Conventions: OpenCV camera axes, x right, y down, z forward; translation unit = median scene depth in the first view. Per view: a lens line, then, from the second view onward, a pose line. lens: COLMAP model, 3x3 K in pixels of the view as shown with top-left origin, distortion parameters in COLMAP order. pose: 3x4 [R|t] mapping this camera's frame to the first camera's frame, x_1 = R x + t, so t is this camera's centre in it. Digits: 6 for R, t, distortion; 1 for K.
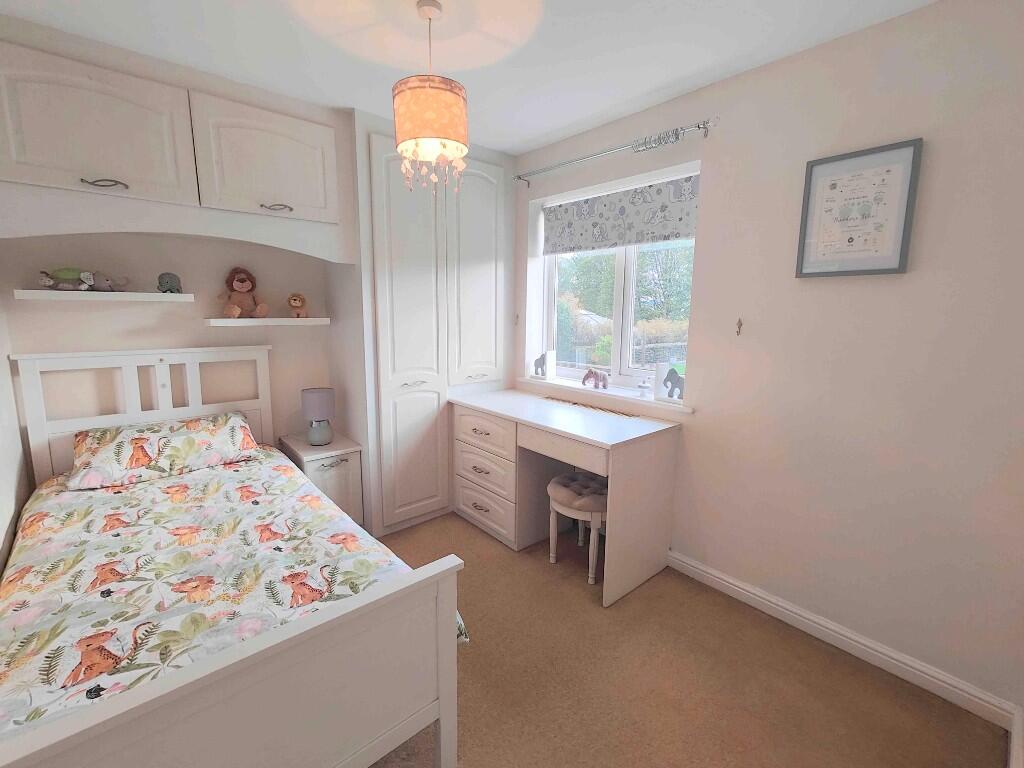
lens RADIAL K [[453.3, 0, 512.6], [0, 453.3, 380.6], [0, 0, 1]] dist [0.006514, 0.000806]
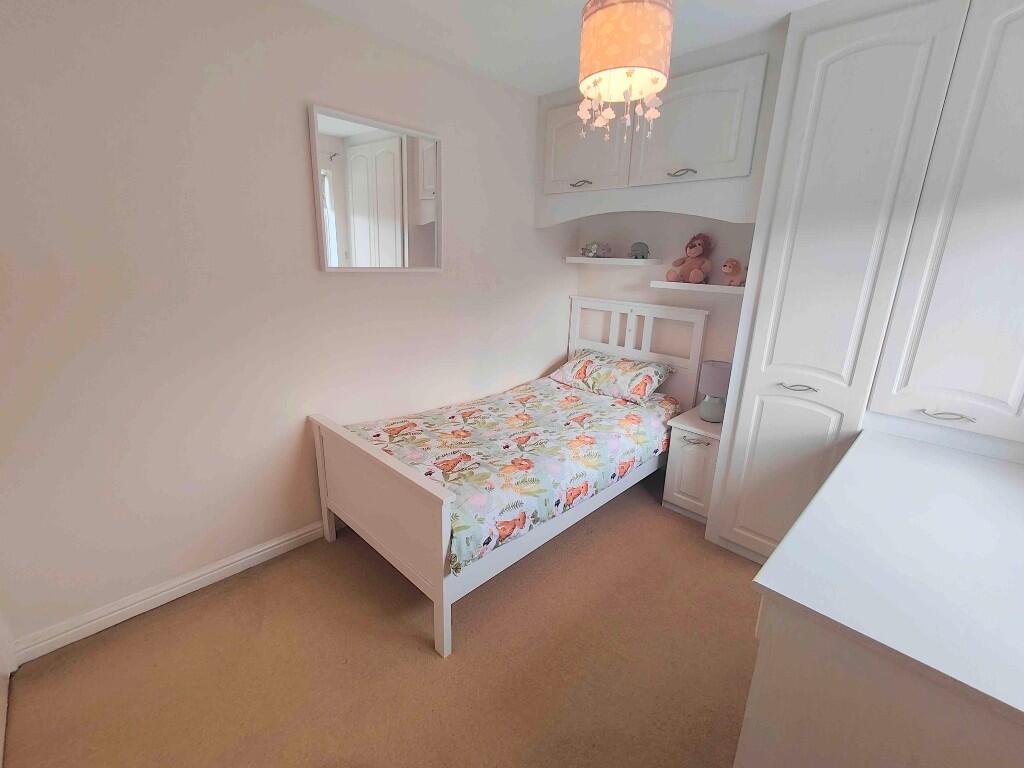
lens RADIAL K [[453.3, 0, 511.9], [0, 453.3, 379.4], [0, 0, 1]] dist [0.006514, 0.000806]
pose [[0.063677, 0.260999, -0.963237, 0.579396], [-0.183135, 0.951861, 0.245810, -0.128945], [0.981023, 0.160750, 0.108410, 0.621978]]
